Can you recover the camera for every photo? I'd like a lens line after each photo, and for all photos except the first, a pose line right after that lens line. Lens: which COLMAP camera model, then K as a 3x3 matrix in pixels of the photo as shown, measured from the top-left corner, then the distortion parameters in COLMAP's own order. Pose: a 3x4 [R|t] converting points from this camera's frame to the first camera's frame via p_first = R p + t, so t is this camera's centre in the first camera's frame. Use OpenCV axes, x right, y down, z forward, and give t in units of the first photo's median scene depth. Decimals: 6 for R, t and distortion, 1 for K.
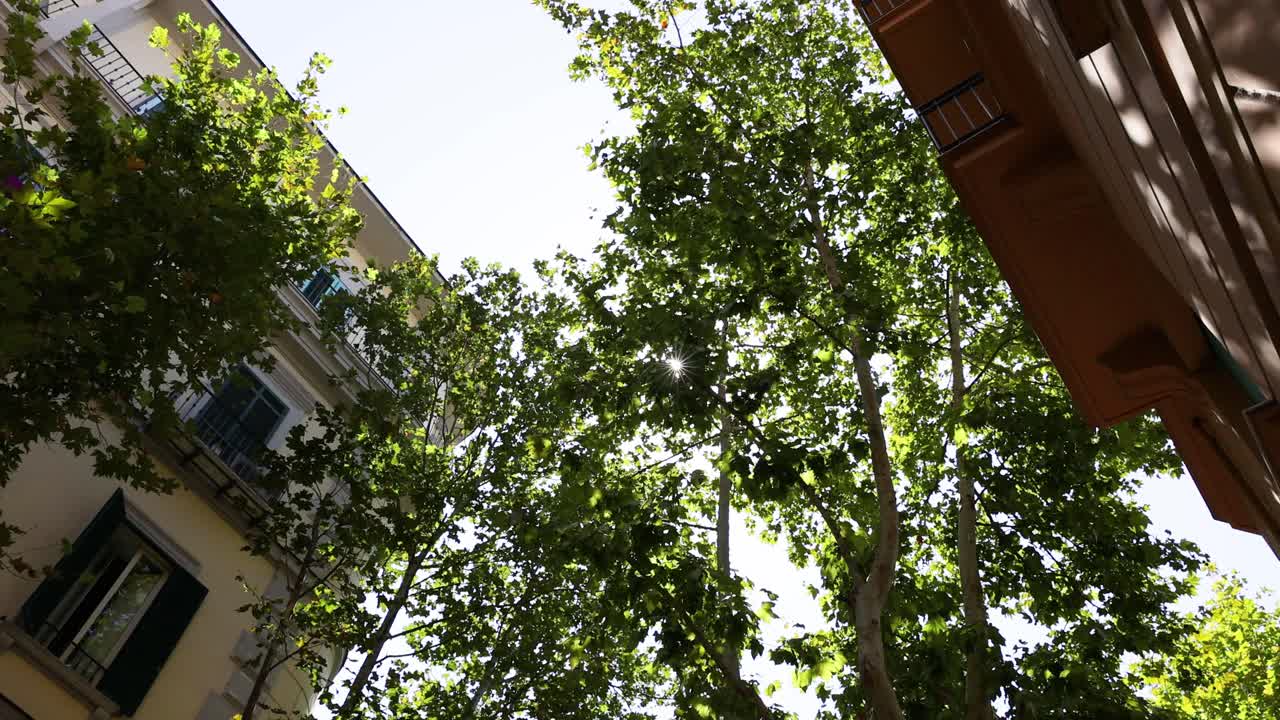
lens RADIAL K [[981.6, 0, 645.9], [0, 981.6, 354.5], [0, 0, 1]] dist [0.010605, -0.003203]
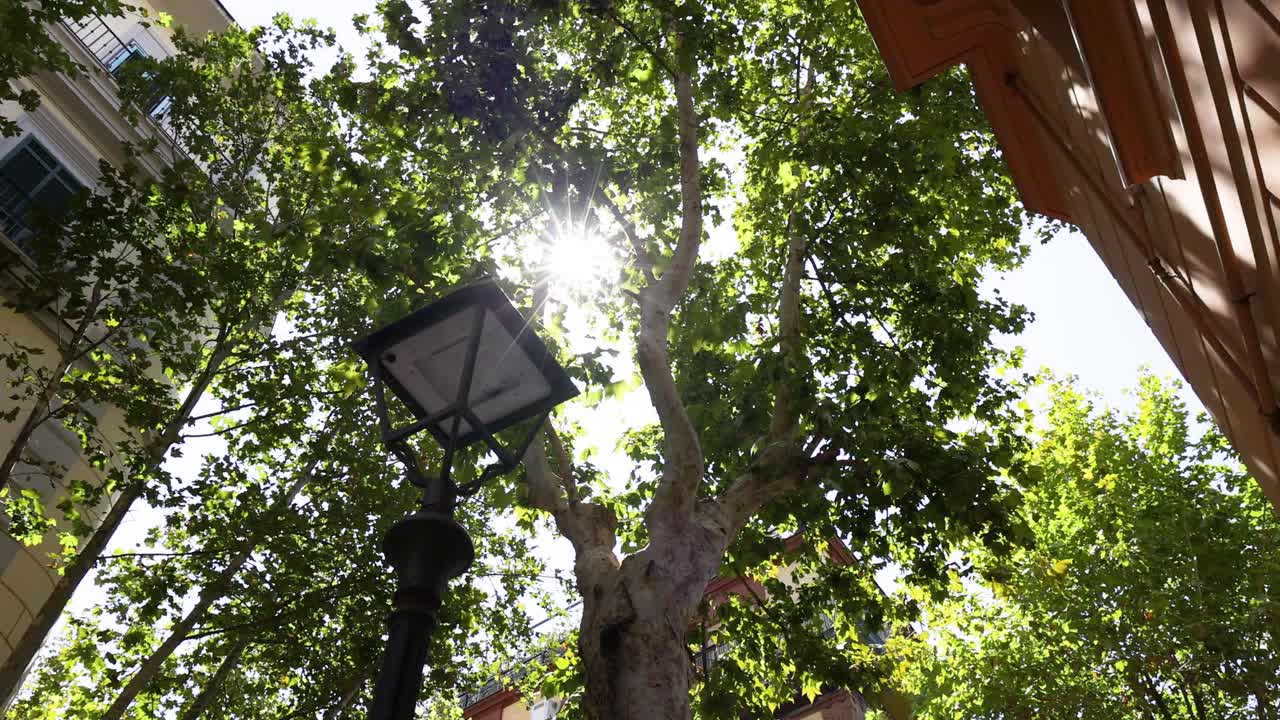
lens RADIAL K [[966.4, 0, 640.0], [0, 966.4, 360.0], [0, 0, 1]] dist [0.008434, -0.010523]
pose [[0.995741, 0.017194, 0.090577, 0.087730], [-0.025904, 0.995055, 0.095886, 0.151158], [-0.088481, -0.097824, 0.991263, 0.073872]]
